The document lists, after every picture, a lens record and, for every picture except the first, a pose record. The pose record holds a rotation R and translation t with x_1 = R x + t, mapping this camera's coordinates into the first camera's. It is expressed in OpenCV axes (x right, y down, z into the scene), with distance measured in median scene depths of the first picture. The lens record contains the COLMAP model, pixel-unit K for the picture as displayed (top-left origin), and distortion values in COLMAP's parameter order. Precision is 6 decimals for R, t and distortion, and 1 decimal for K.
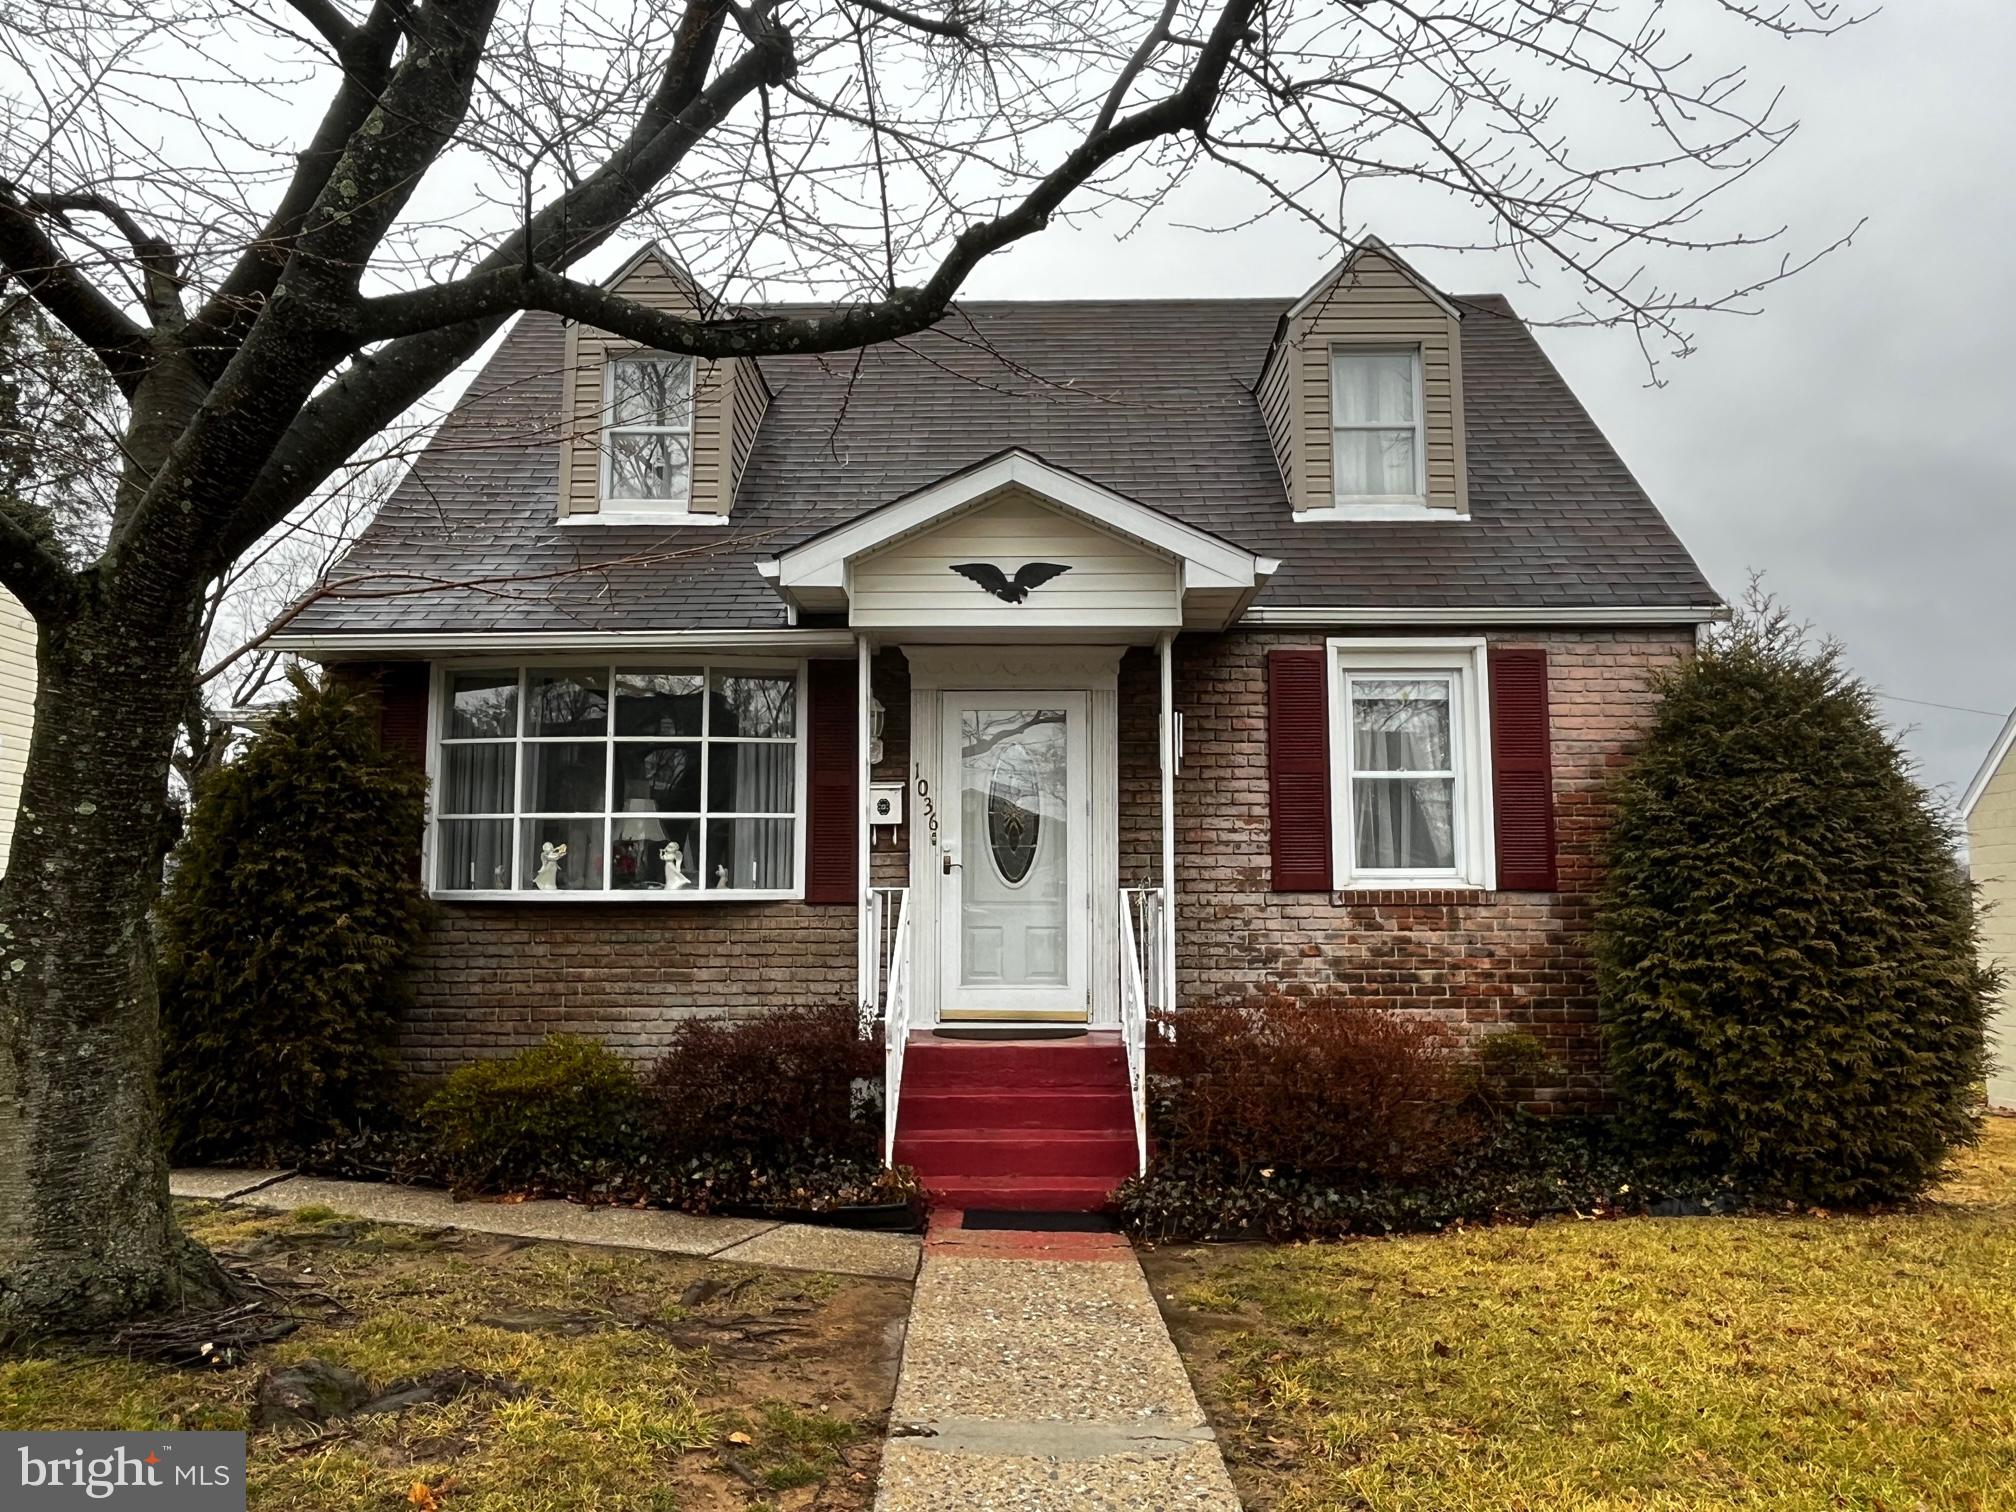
lens RADIAL K [[1450.2, 0, 1000.4], [0, 1450.2, 756.6], [0, 0, 1]] dist [-0.021374, -0.002545]
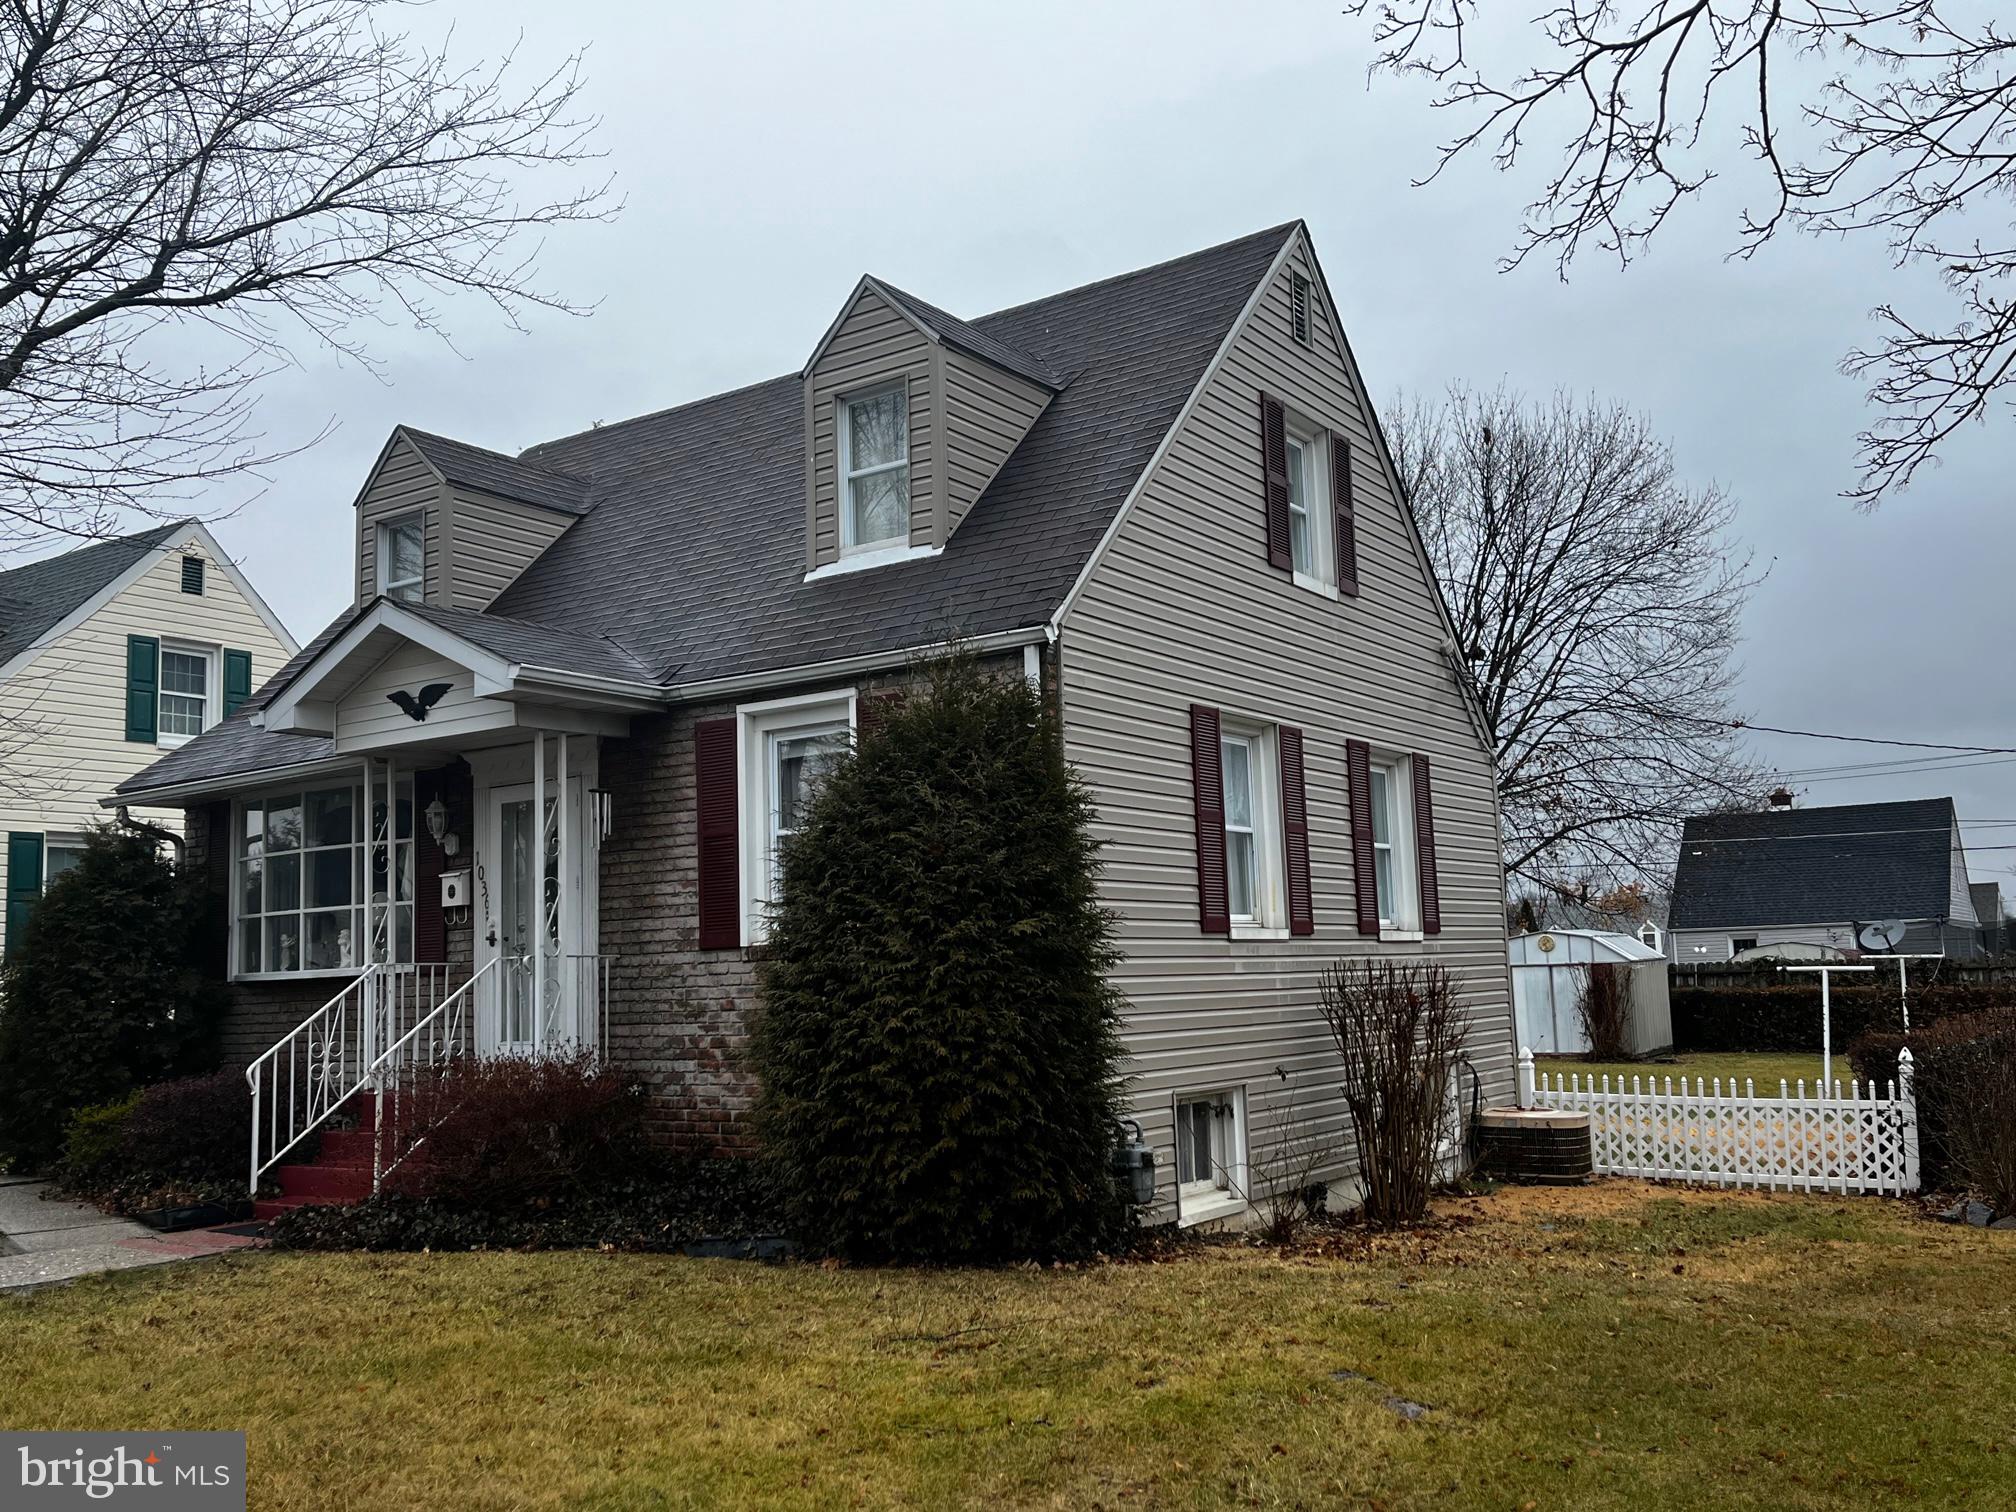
lens RADIAL K [[1813.4, 0, 1008.2], [0, 1813.4, 757.9], [0, 0, 1]] dist [0.048329, -0.000755]
pose [[0.829781, -0.095358, -0.549882, 1.121557], [0.093539, 0.995120, -0.031418, 0.015449], [0.550194, -0.025366, 0.834651, 0.011787]]
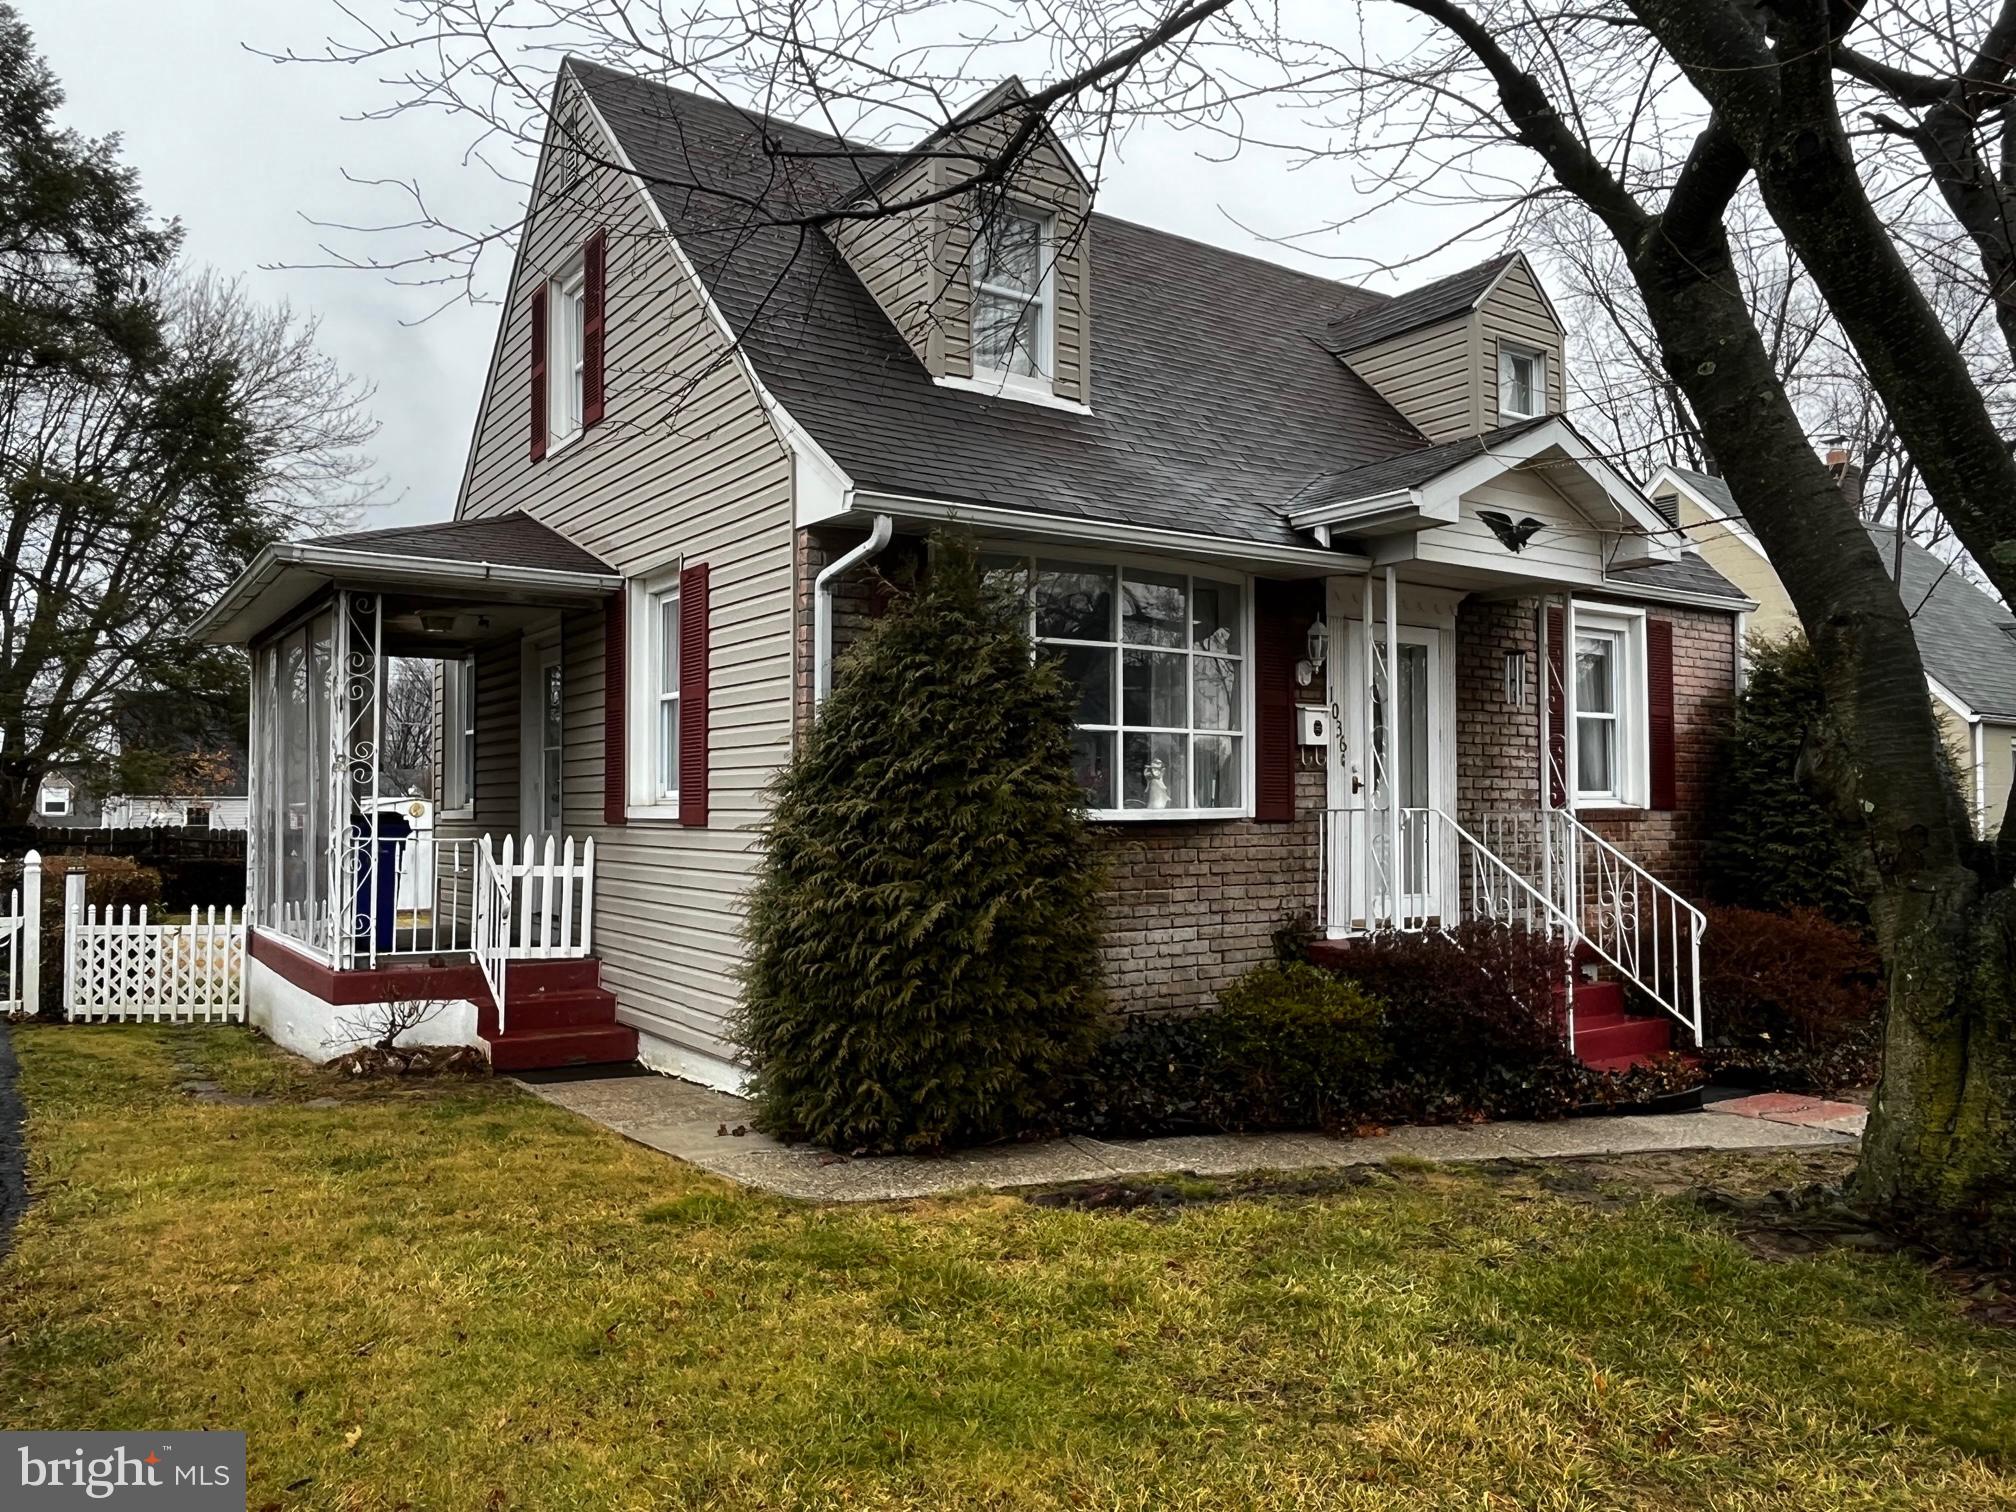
lens RADIAL K [[1450.2, 0, 1001.4], [0, 1450.2, 751.6], [0, 0, 1]] dist [-0.021374, -0.002545]
pose [[0.822480, 0.024113, 0.568283, -0.848714], [-0.063745, 0.996715, 0.049967, 0.014248], [-0.565211, -0.077322, 0.821315, 0.277884]]
